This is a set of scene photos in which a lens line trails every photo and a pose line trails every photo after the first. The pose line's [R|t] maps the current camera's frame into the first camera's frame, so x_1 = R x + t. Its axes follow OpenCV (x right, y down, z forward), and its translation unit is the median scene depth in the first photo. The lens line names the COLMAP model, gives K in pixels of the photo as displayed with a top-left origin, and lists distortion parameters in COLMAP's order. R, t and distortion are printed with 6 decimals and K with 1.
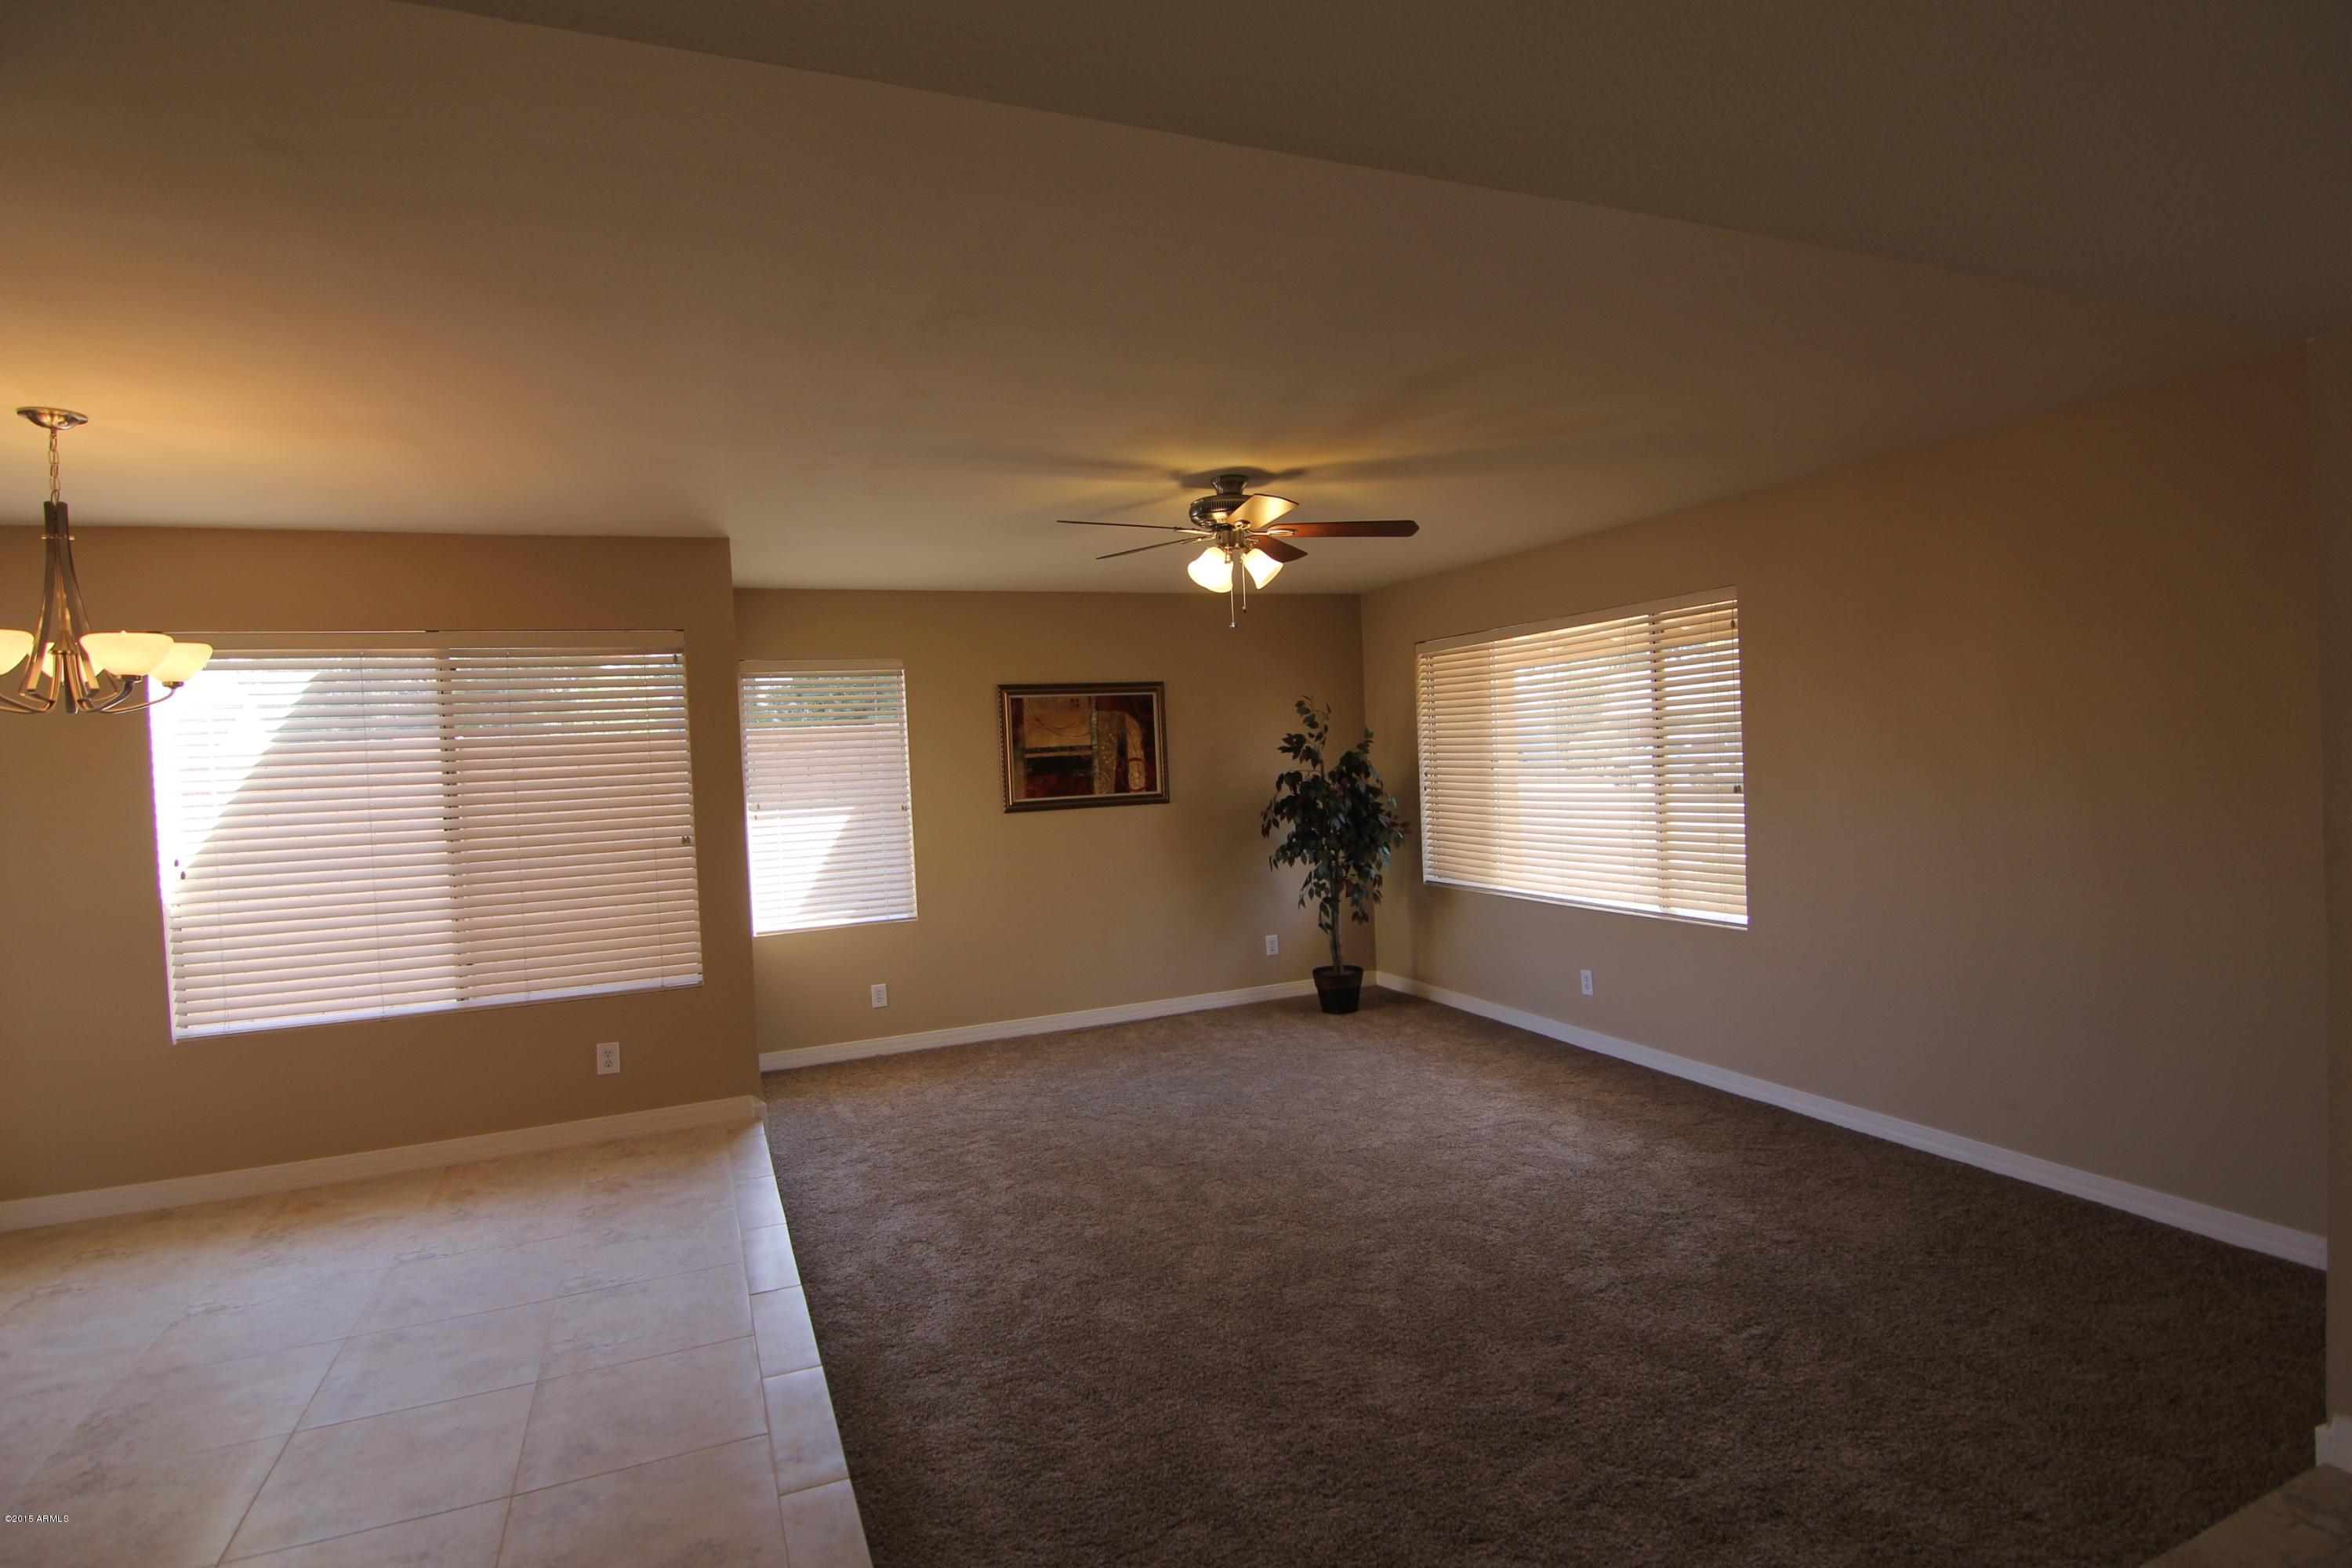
lens RADIAL K [[1184.7, 0, 1182.5], [0, 1184.7, 781.3], [0, 0, 1]] dist [-0.006594, -0.010313]
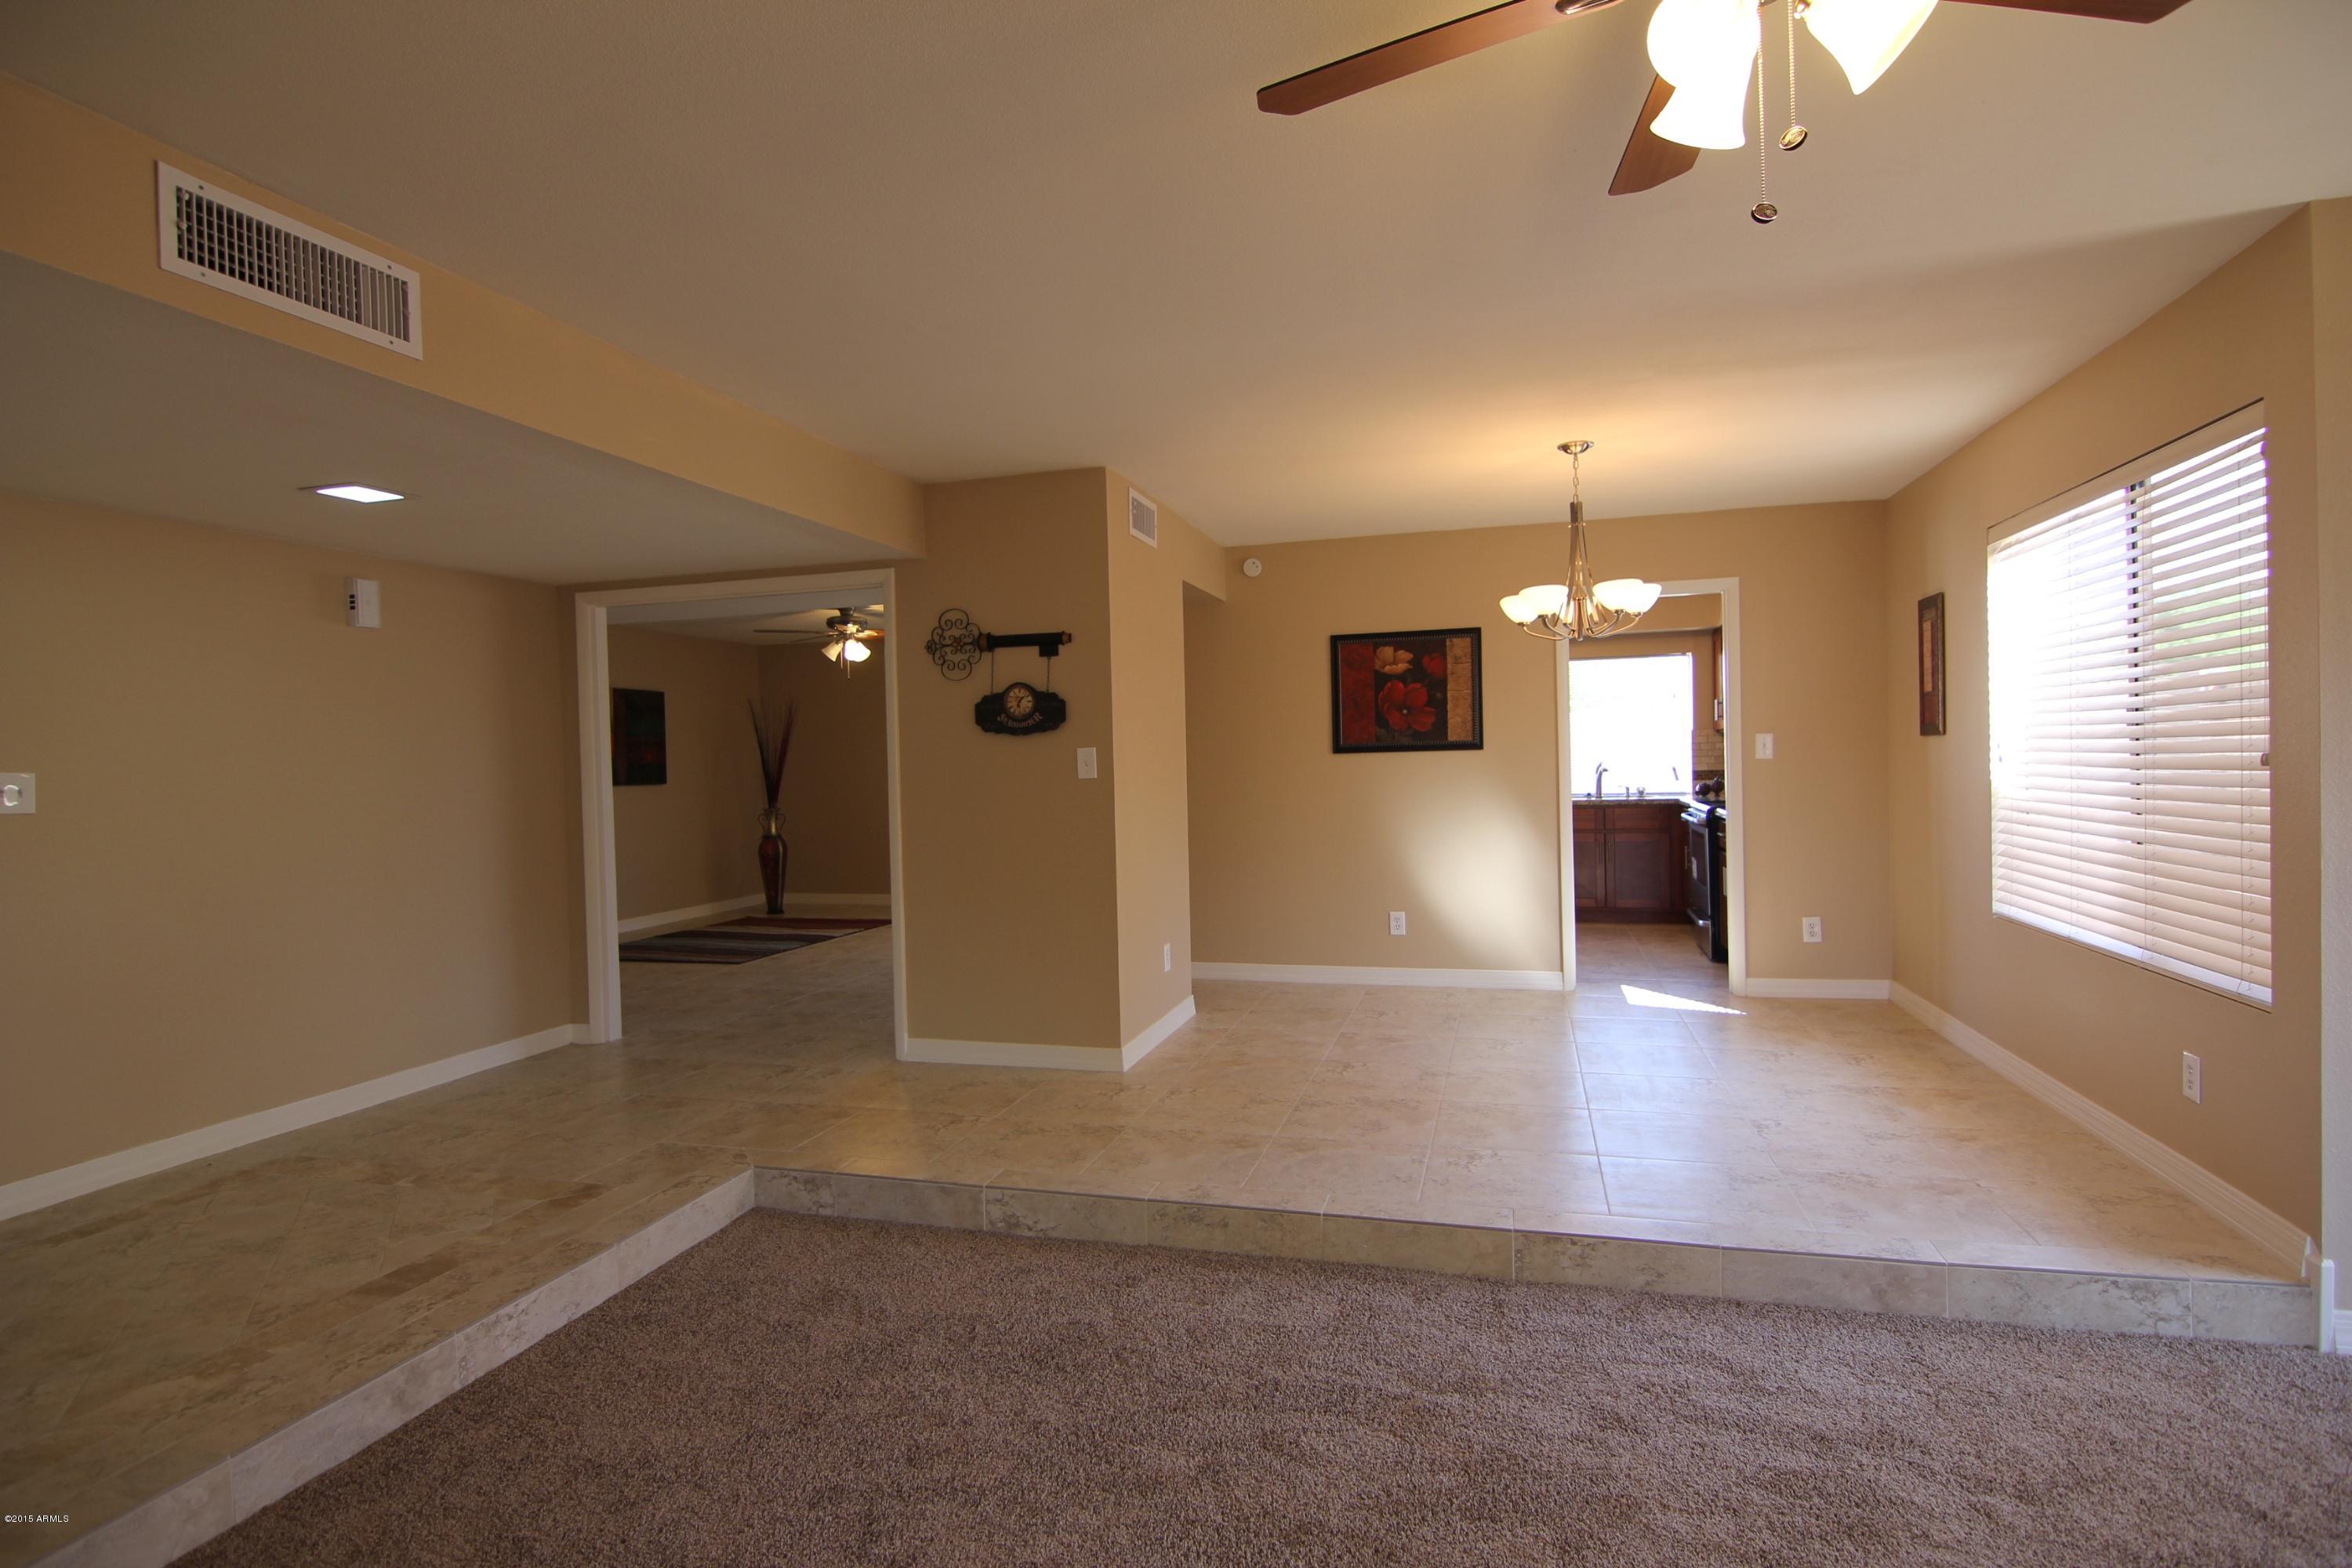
lens RADIAL K [[1184.7, 0, 1191.0], [0, 1184.7, 790.3], [0, 0, 1]] dist [-0.006594, -0.010313]
pose [[-0.630338, 0.075312, -0.772659, 0.435070], [0.032170, 0.996962, 0.070930, 0.010191], [0.775654, 0.019853, -0.630846, 1.153997]]
